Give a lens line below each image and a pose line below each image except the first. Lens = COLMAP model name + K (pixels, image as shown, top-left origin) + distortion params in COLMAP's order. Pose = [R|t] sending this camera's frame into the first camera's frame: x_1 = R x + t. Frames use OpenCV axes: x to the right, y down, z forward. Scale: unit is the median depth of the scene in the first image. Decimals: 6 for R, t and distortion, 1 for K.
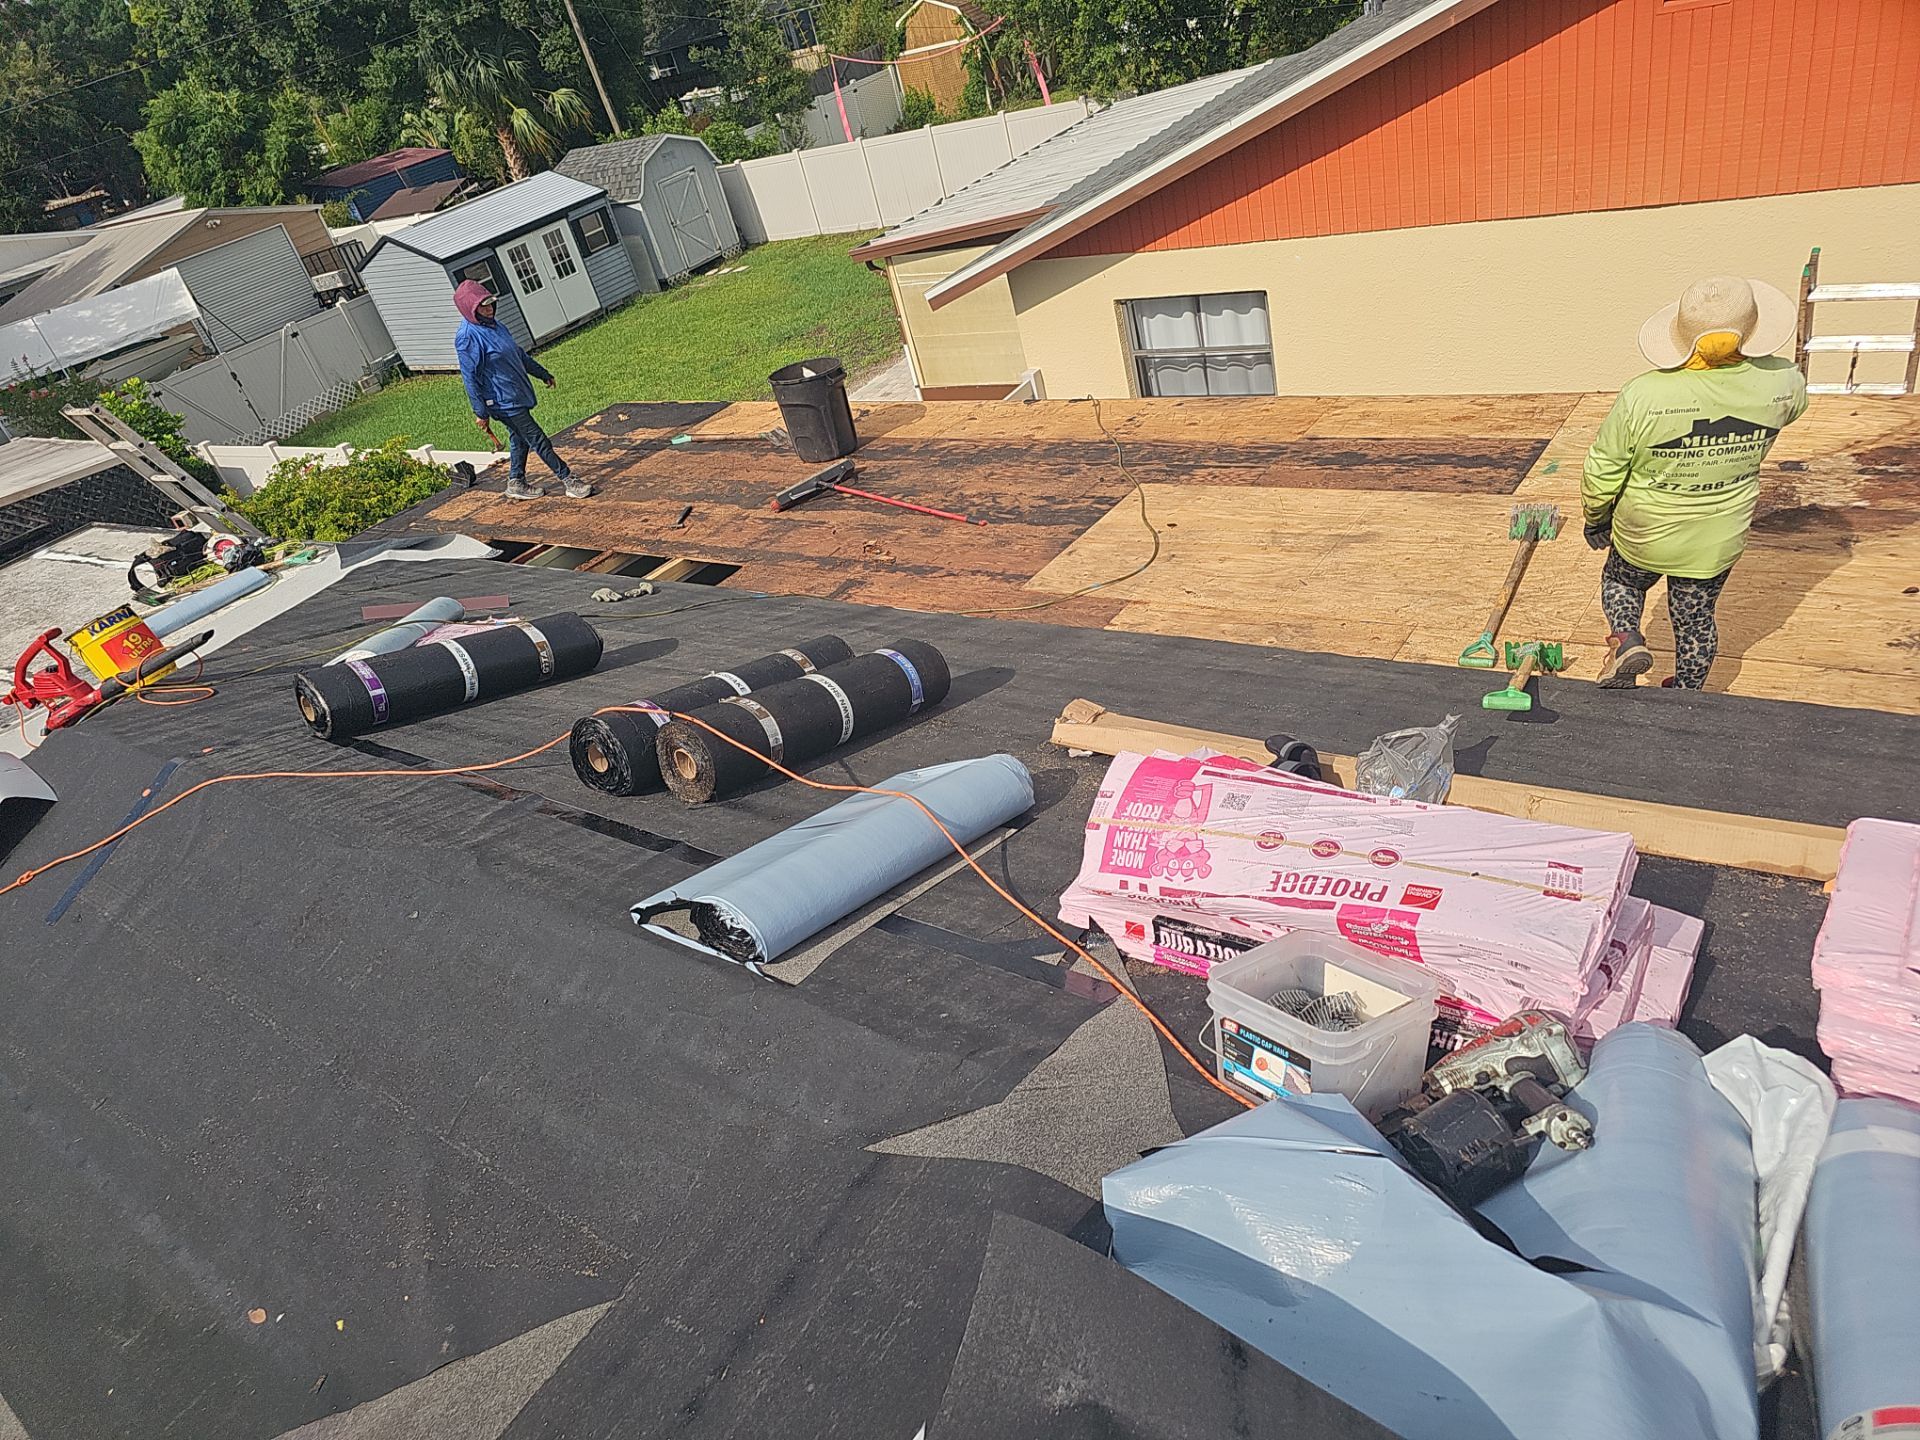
lens RADIAL K [[1271.1, 0, 962.1], [0, 1271.1, 749.6], [0, 0, 1]] dist [0.075011, -0.048806]
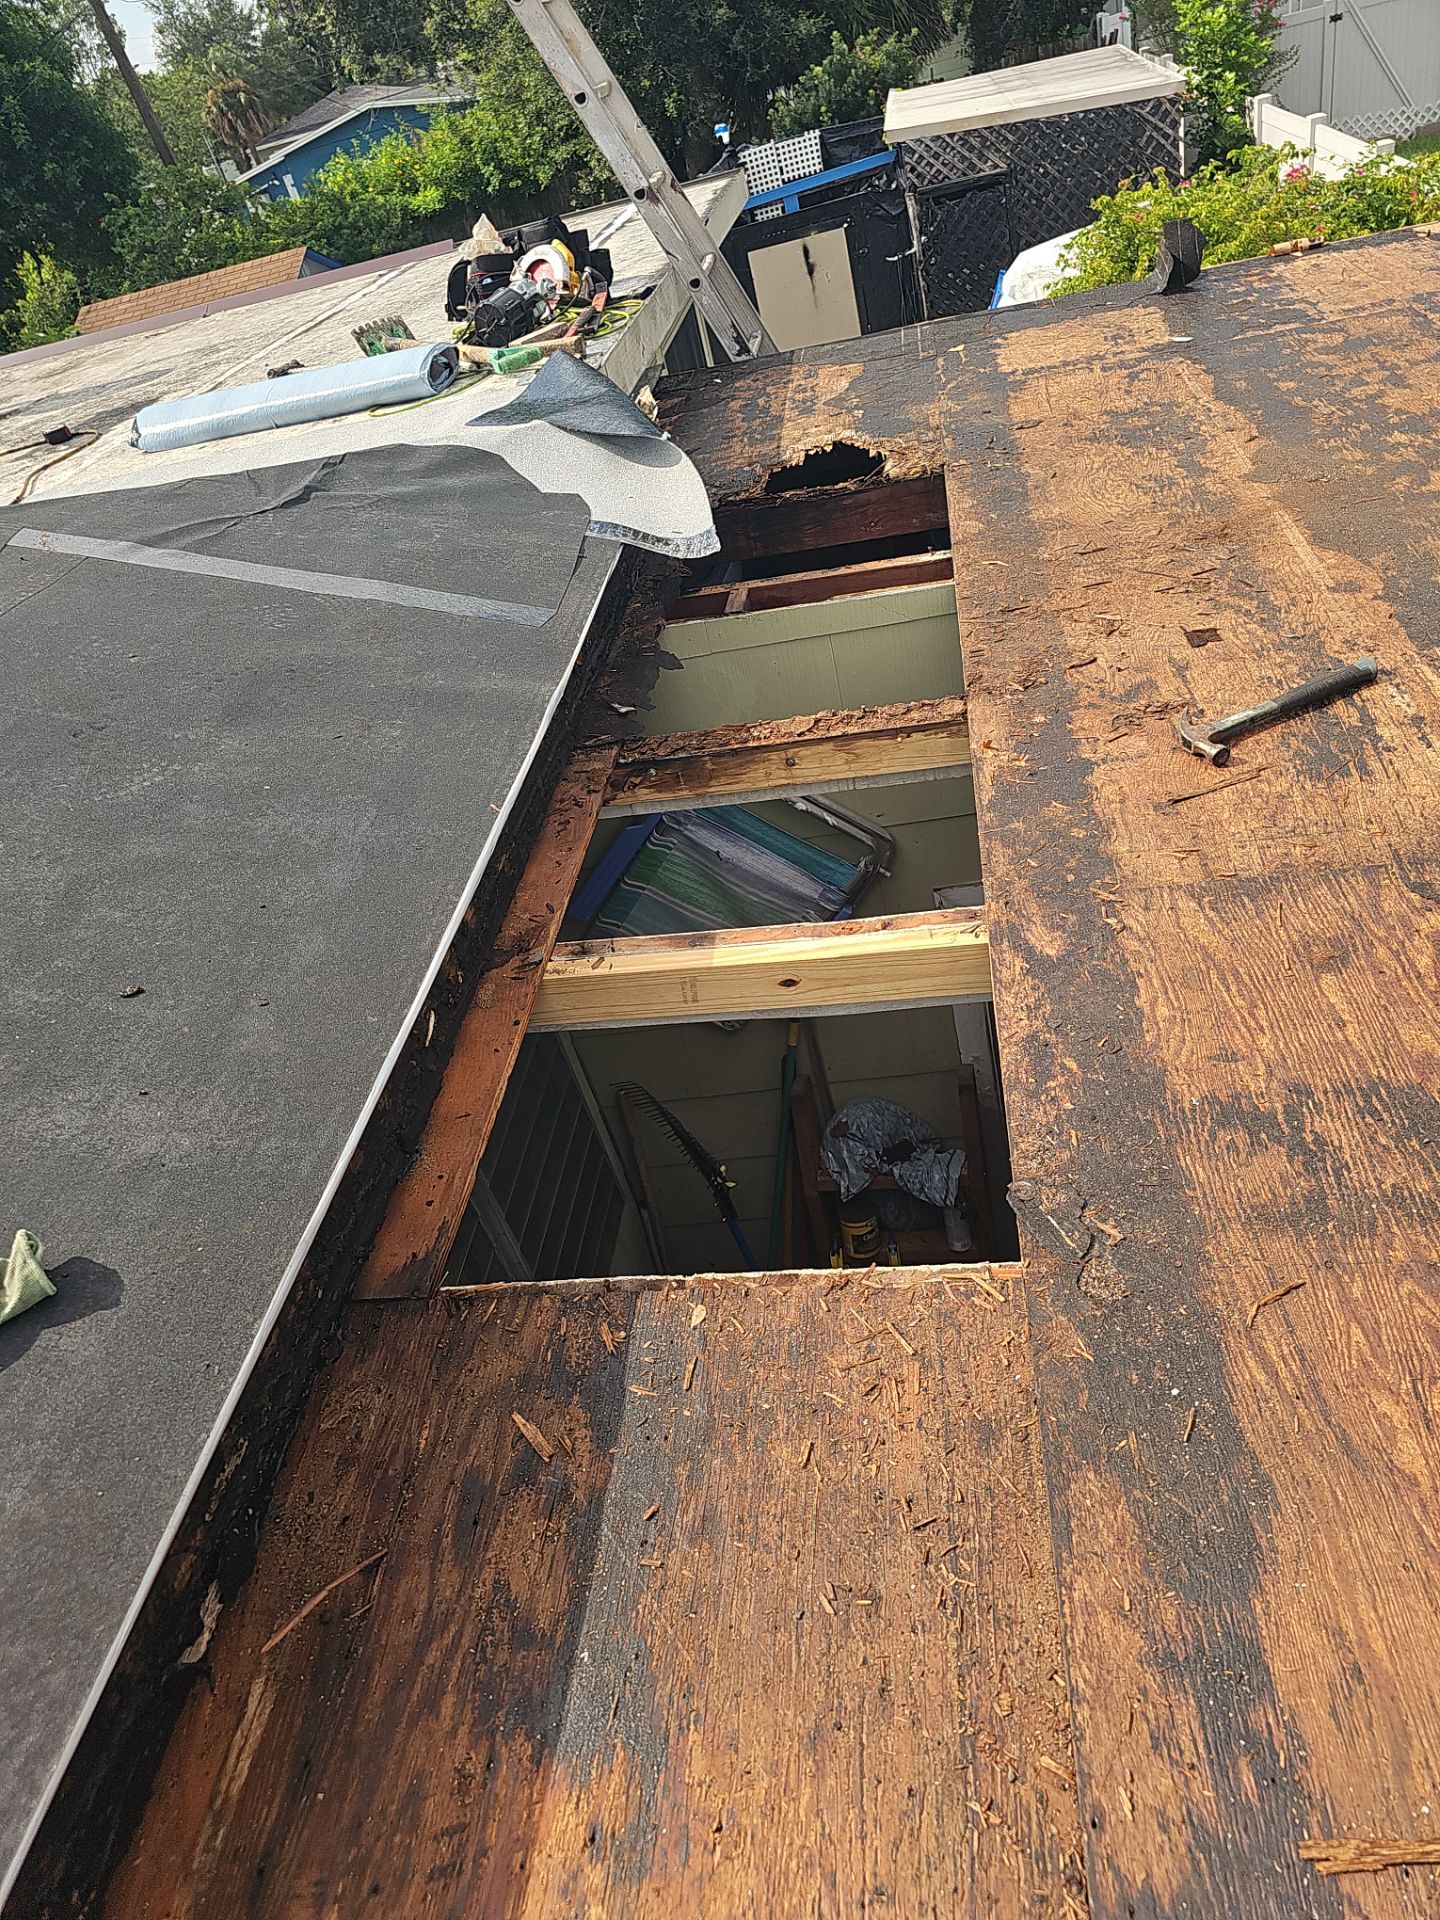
lens RADIAL K [[1271.1, 0, 720.0], [0, 1271.1, 960.0], [0, 0, 1]] dist [0.075011, -0.048806]
pose [[0.509888, 0.617374, -0.599052, -0.051580], [-0.390963, 0.786612, 0.477900, -0.109684], [0.766265, -0.009469, 0.642455, 0.389080]]
